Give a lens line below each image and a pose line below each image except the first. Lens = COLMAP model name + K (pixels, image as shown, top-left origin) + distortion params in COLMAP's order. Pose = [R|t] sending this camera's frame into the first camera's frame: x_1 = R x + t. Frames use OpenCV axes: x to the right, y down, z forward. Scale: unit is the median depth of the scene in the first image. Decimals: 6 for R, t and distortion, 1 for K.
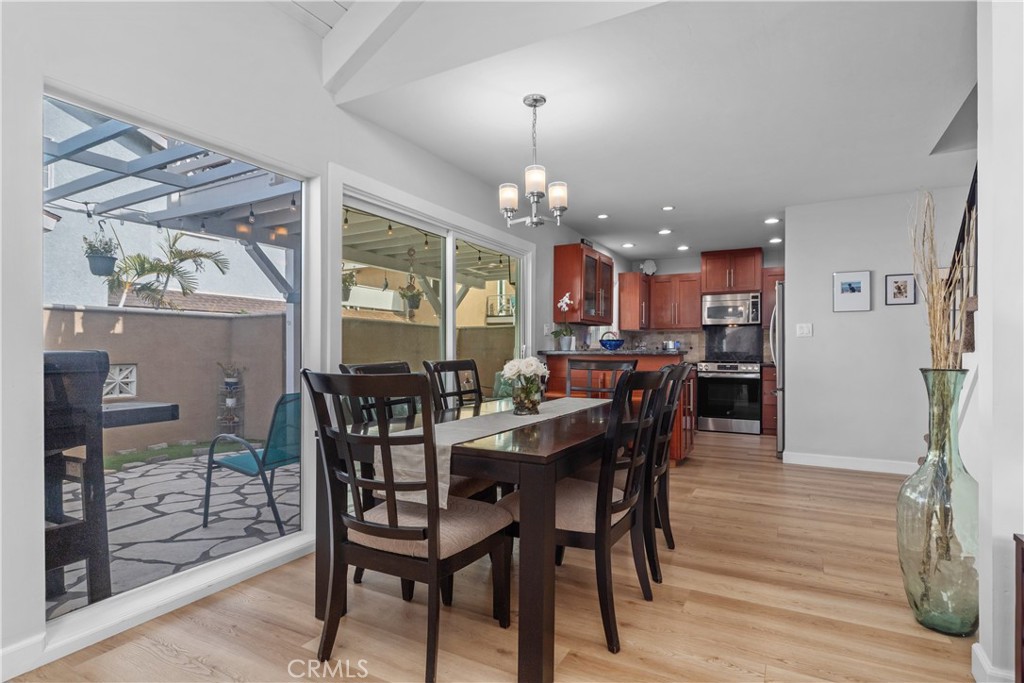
lens RADIAL K [[543.6, 0, 512.0], [0, 543.6, 341.5], [0, 0, 1]] dist [0.000385, 0.000011]
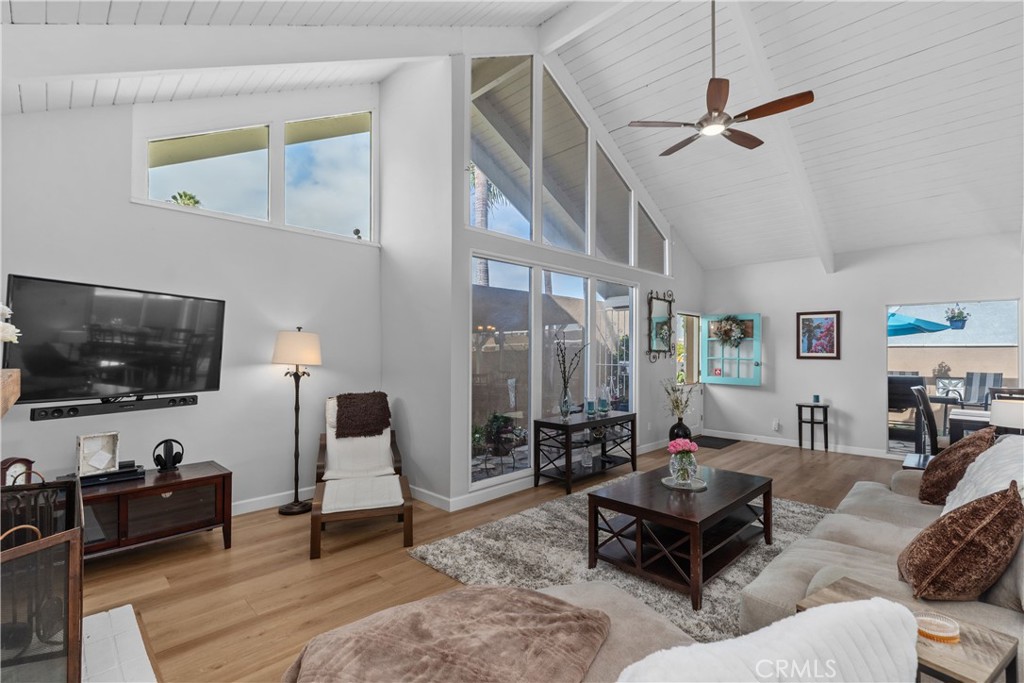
lens RADIAL K [[469.6, 0, 513.4], [0, 469.6, 350.4], [0, 0, 1]] dist [0.000851, 0.000027]
pose [[-0.272364, -0.007897, -0.962162, 1.774097], [0.011572, 0.999867, -0.011482, -0.097390], [0.962125, -0.014262, -0.272237, -0.341732]]
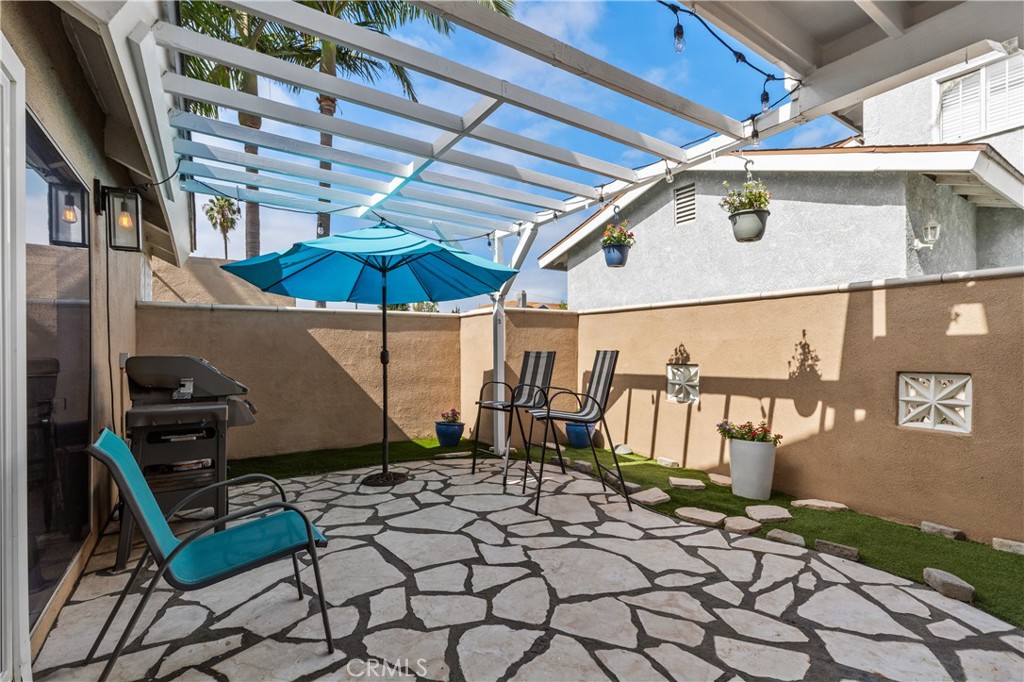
lens RADIAL K [[469.6, 0, 513.4], [0, 469.6, 349.9], [0, 0, 1]] dist [0.000851, 0.000027]
pose [[-0.457863, -0.000326, -0.889023, -0.166870], [0.013229, 0.999887, -0.007180, 0.032108], [0.888925, -0.015049, -0.457806, 1.682203]]
